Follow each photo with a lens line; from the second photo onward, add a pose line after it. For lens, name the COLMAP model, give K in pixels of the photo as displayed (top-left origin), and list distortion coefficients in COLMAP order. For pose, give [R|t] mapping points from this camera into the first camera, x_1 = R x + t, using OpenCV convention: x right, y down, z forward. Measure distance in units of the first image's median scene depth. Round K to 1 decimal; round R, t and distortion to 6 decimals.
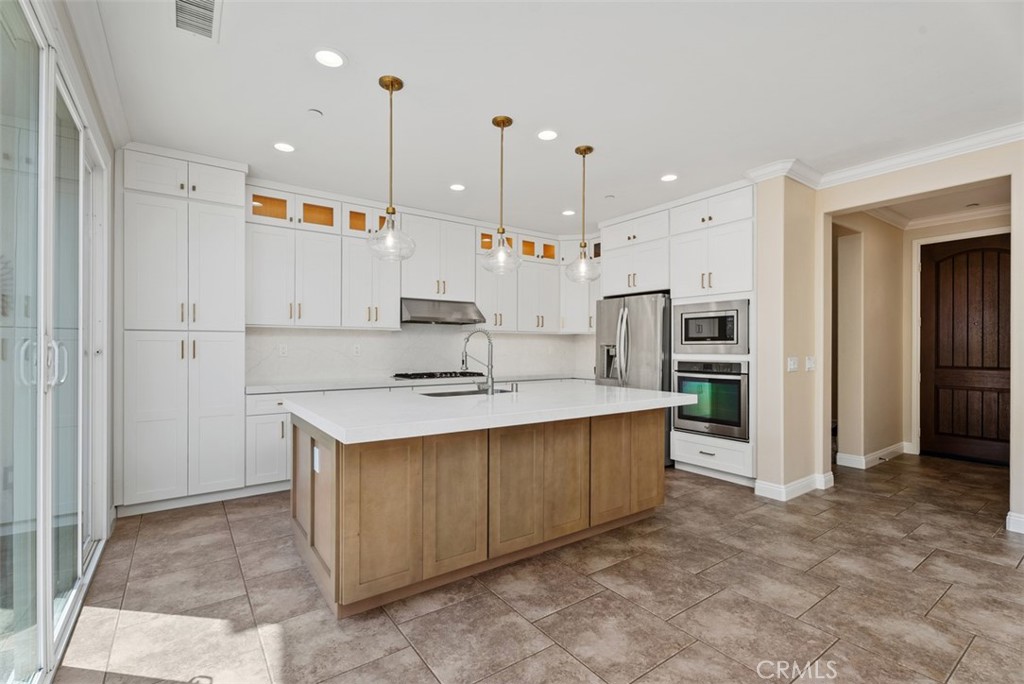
lens RADIAL K [[459.6, 0, 511.1], [0, 459.6, 345.9], [0, 0, 1]] dist [0.004619, -0.001867]
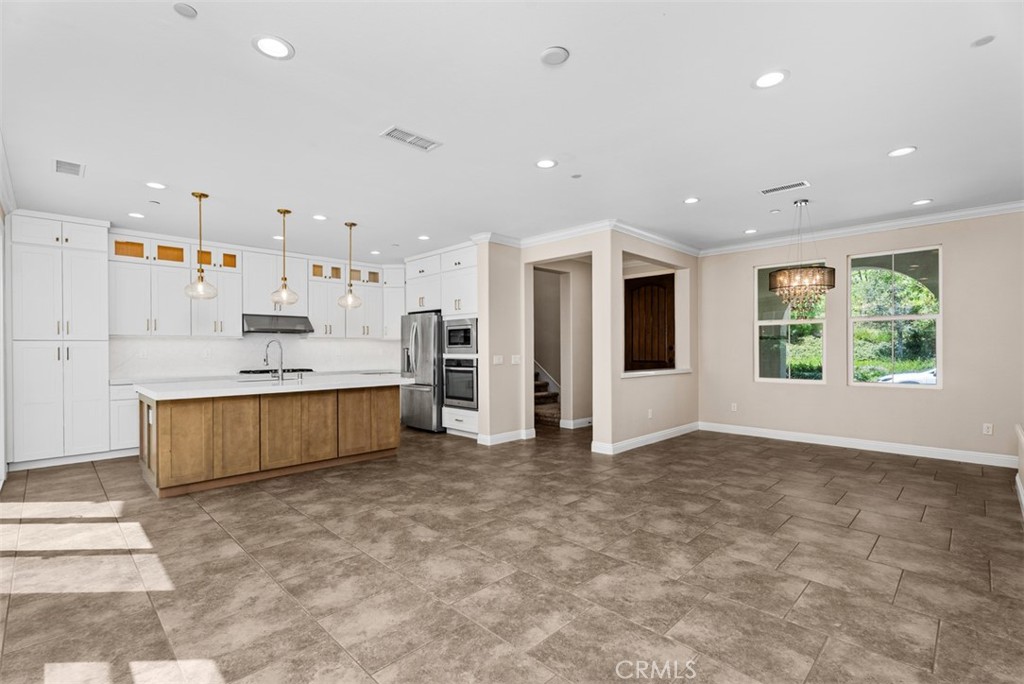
lens RADIAL K [[459.6, 0, 506.8], [0, 459.6, 350.3], [0, 0, 1]] dist [0.004619, -0.001867]
pose [[0.986990, -0.007216, 0.160621, 0.365570], [0.006239, 0.999959, 0.006587, -0.002955], [-0.160662, -0.005500, 0.986994, -0.541007]]
